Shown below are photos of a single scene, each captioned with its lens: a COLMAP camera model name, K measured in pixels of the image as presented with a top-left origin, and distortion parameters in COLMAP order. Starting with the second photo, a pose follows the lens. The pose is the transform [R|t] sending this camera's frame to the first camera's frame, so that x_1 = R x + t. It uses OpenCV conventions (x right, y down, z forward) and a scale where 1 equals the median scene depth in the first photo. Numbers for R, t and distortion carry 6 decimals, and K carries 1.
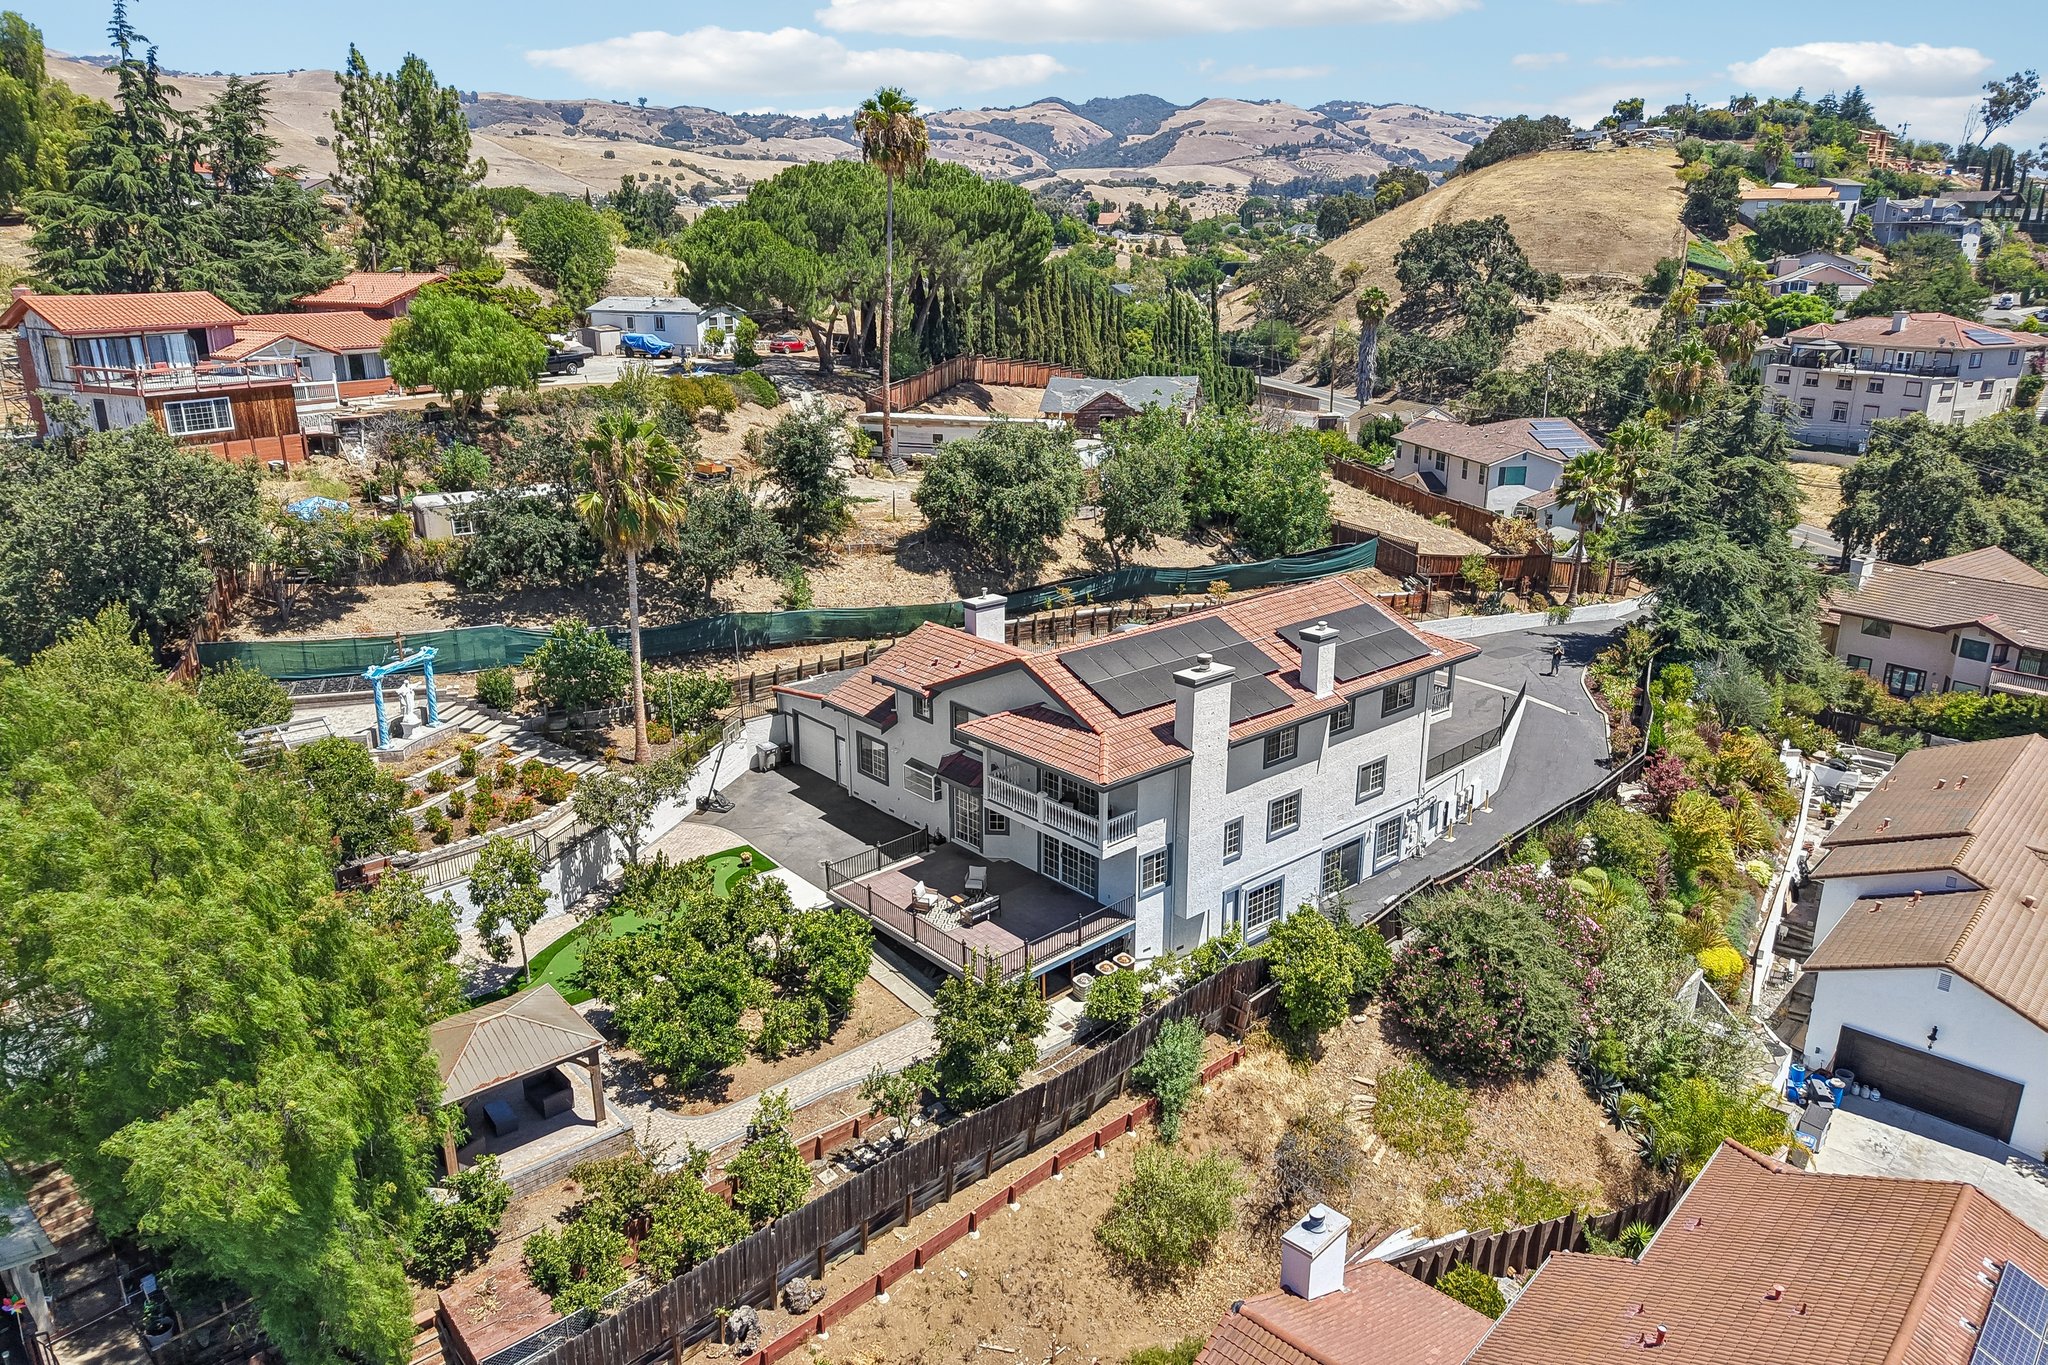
lens RADIAL K [[1373.5, 0, 1019.4], [0, 1373.5, 685.2], [0, 0, 1]] dist [0.004775, -0.001991]
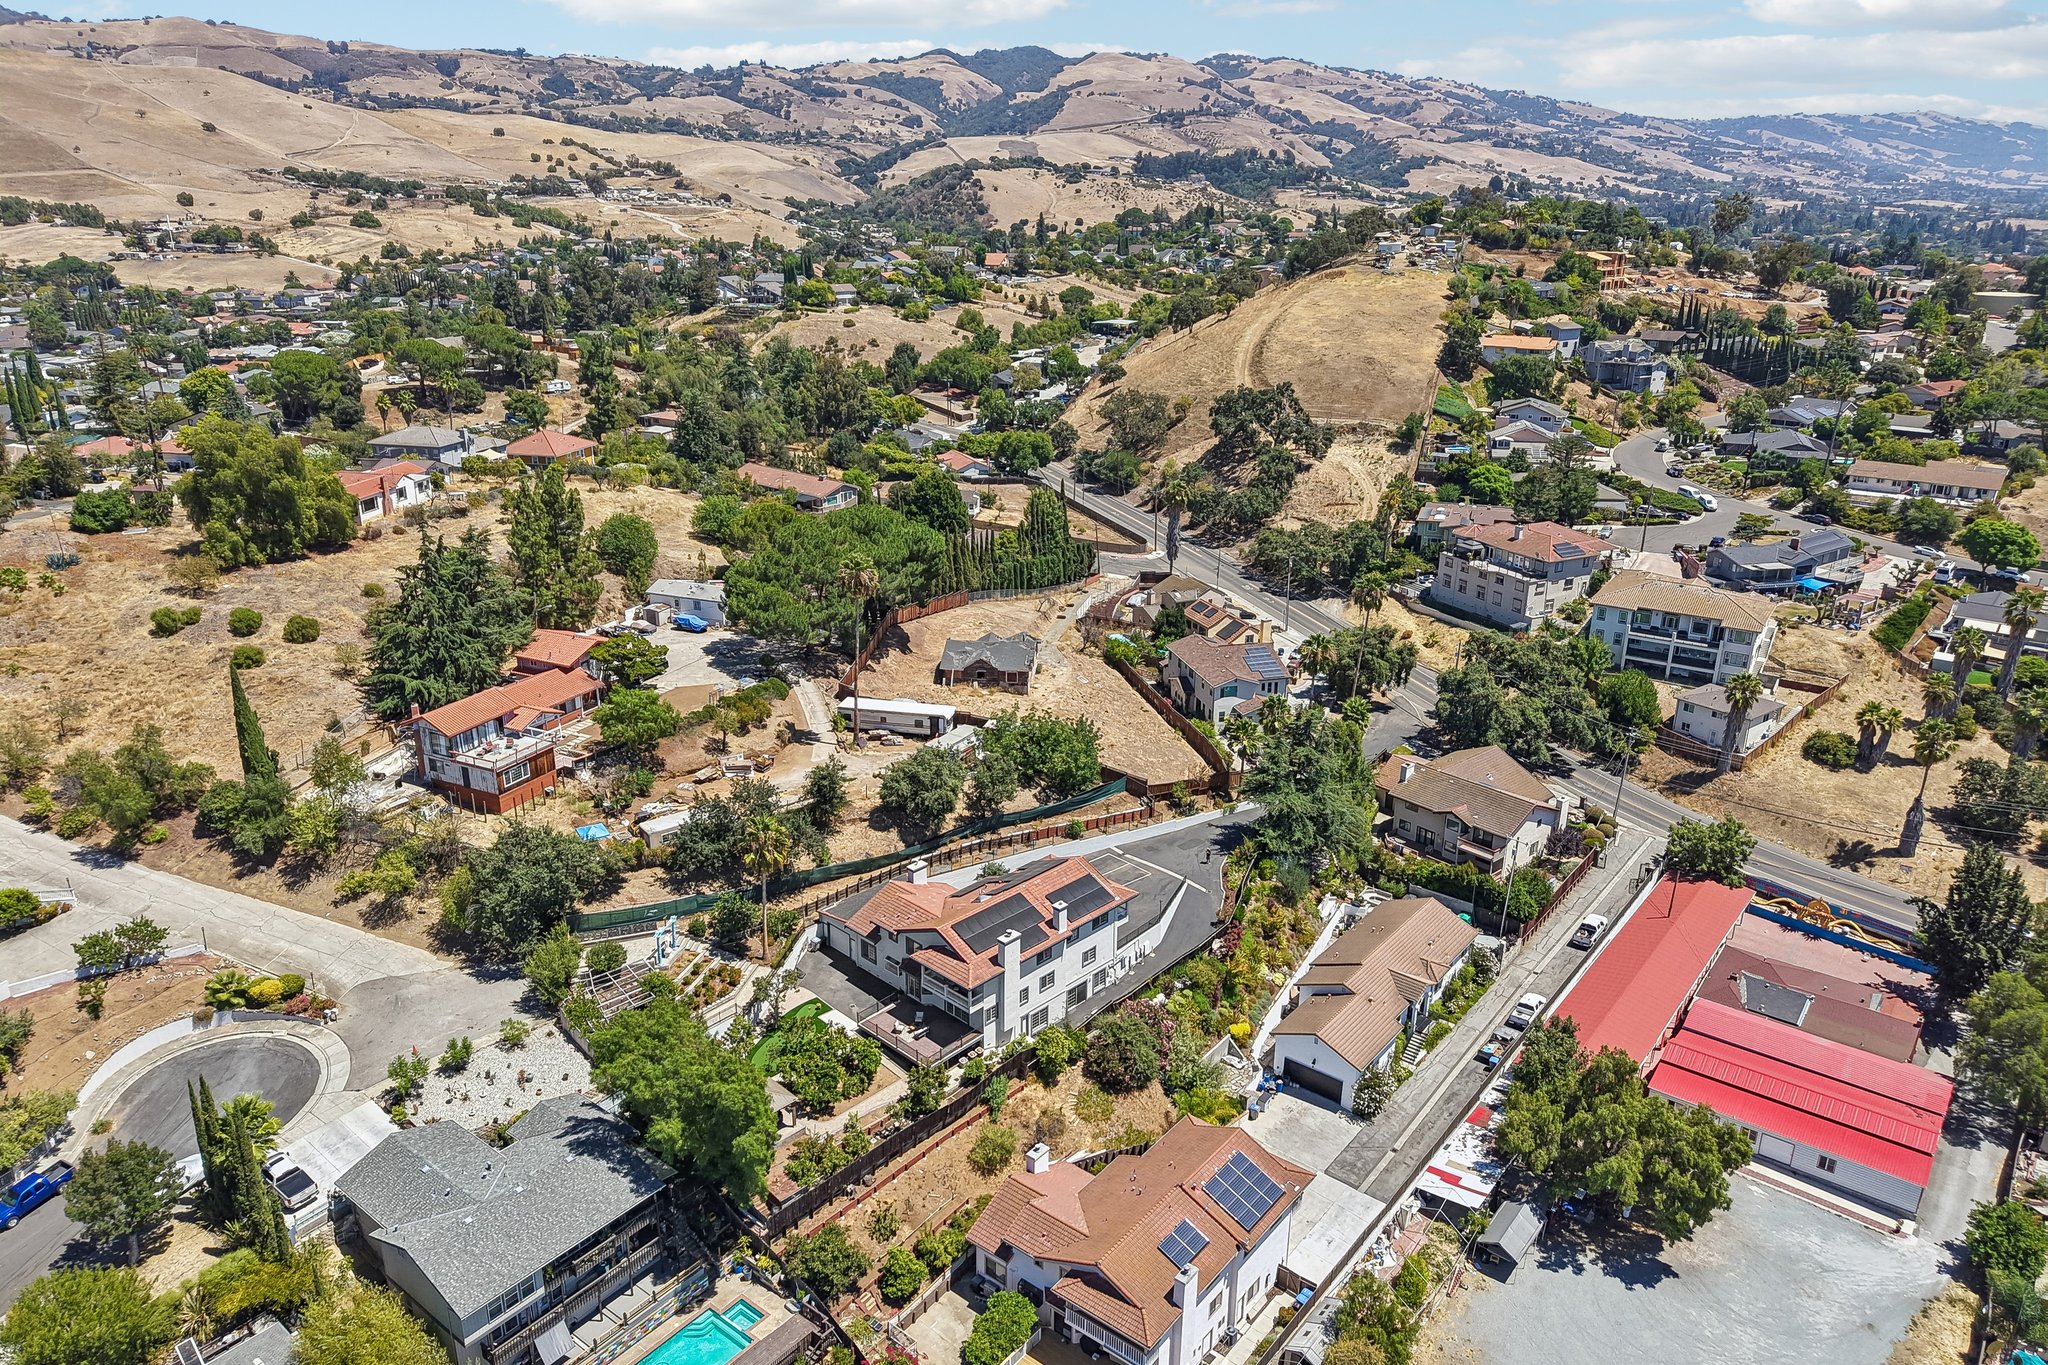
lens RADIAL K [[1380.0, 0, 1026.0], [0, 1380.0, 676.3], [0, 0, 1]] dist [0.011691, -0.008624]
pose [[0.996840, -0.018062, 0.077360, -0.011671], [0.015500, 0.999315, 0.033597, -0.294147], [-0.077914, -0.032292, 0.996437, -0.781546]]
